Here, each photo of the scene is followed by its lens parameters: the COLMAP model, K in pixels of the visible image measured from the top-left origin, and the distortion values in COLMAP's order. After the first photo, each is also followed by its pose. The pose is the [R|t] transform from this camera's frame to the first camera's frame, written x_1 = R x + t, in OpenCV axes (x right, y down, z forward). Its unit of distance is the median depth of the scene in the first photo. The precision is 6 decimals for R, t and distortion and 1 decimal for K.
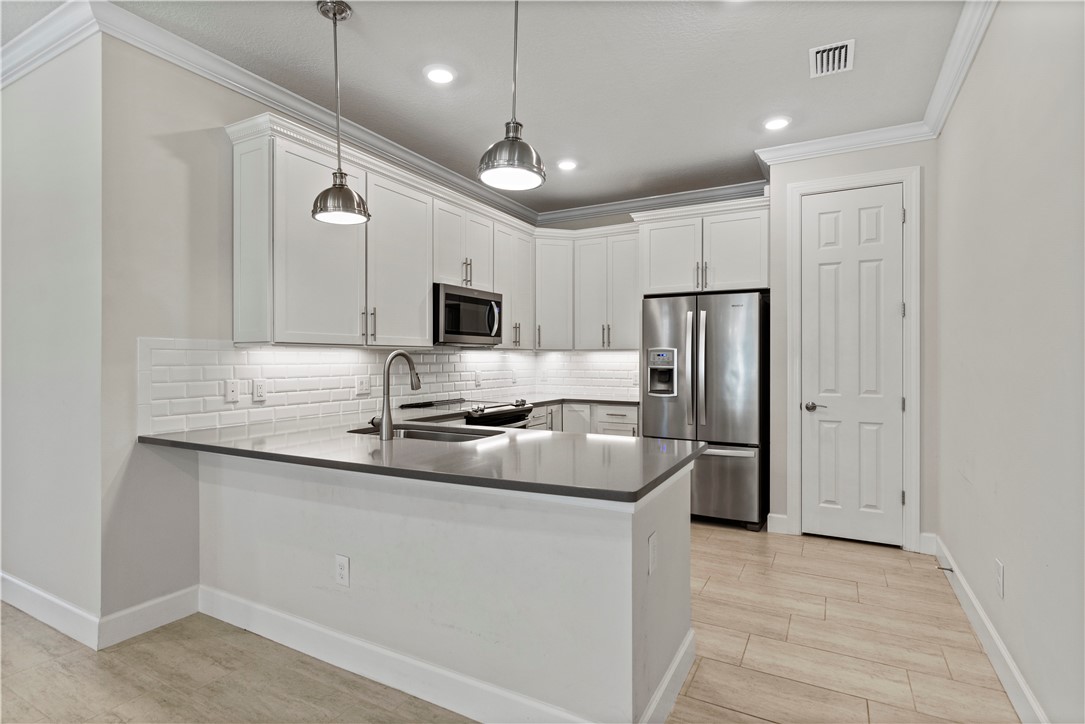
lens RADIAL K [[540.1, 0, 542.5], [0, 540.1, 362.0], [0, 0, 1]] dist [-0.001803, 0.000548]
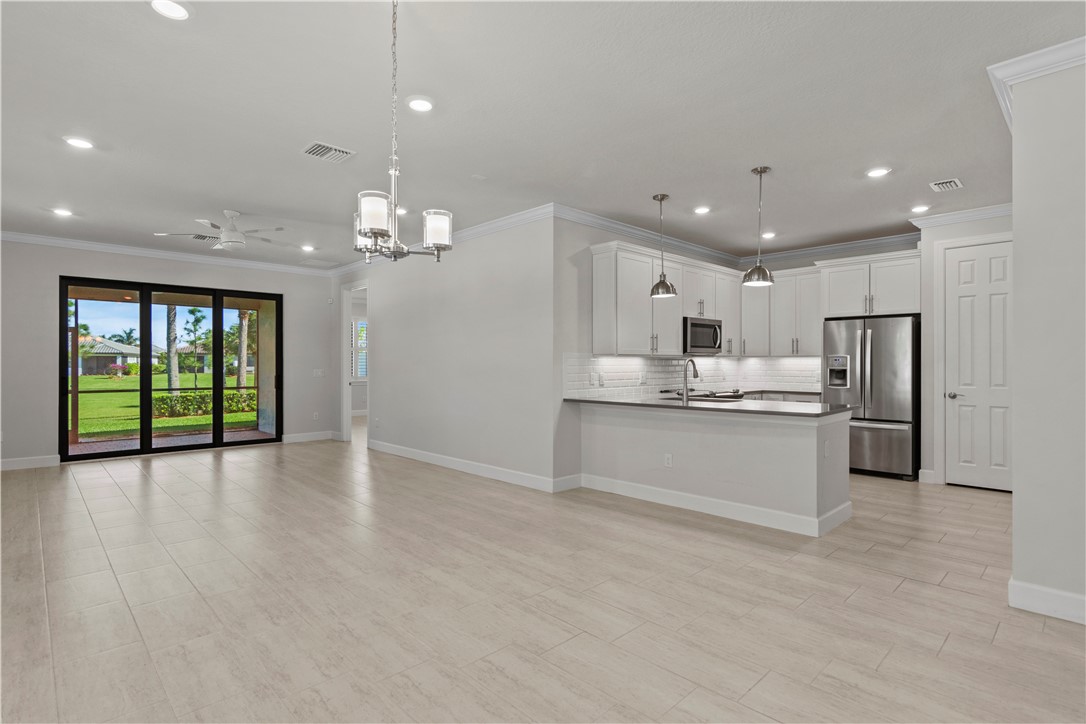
lens RADIAL K [[540.6, 0, 543.0], [0, 540.6, 362.0], [0, 0, 1]] dist [-0.001803, 0.000548]
pose [[0.954766, -0.000774, -0.297359, -0.114965], [-0.000992, 0.999983, -0.005786, 0.002234], [0.297358, 0.005819, 0.954748, -0.683380]]
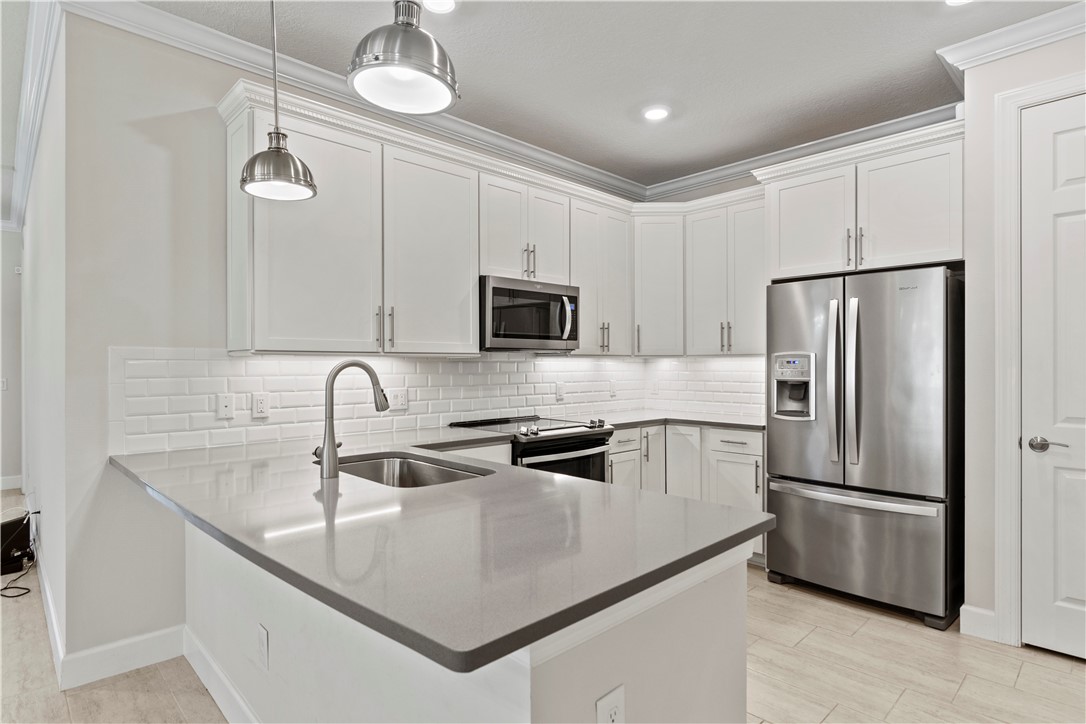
lens RADIAL K [[575.0, 0, 541.5], [0, 575.0, 367.9], [0, 0, 1]] dist [-0.003175, -0.000722]
pose [[0.954626, -0.001047, -0.297804, 0.140624], [0.000855, 0.999999, -0.000773, -0.005326], [0.297805, 0.000483, 0.954627, 0.188337]]
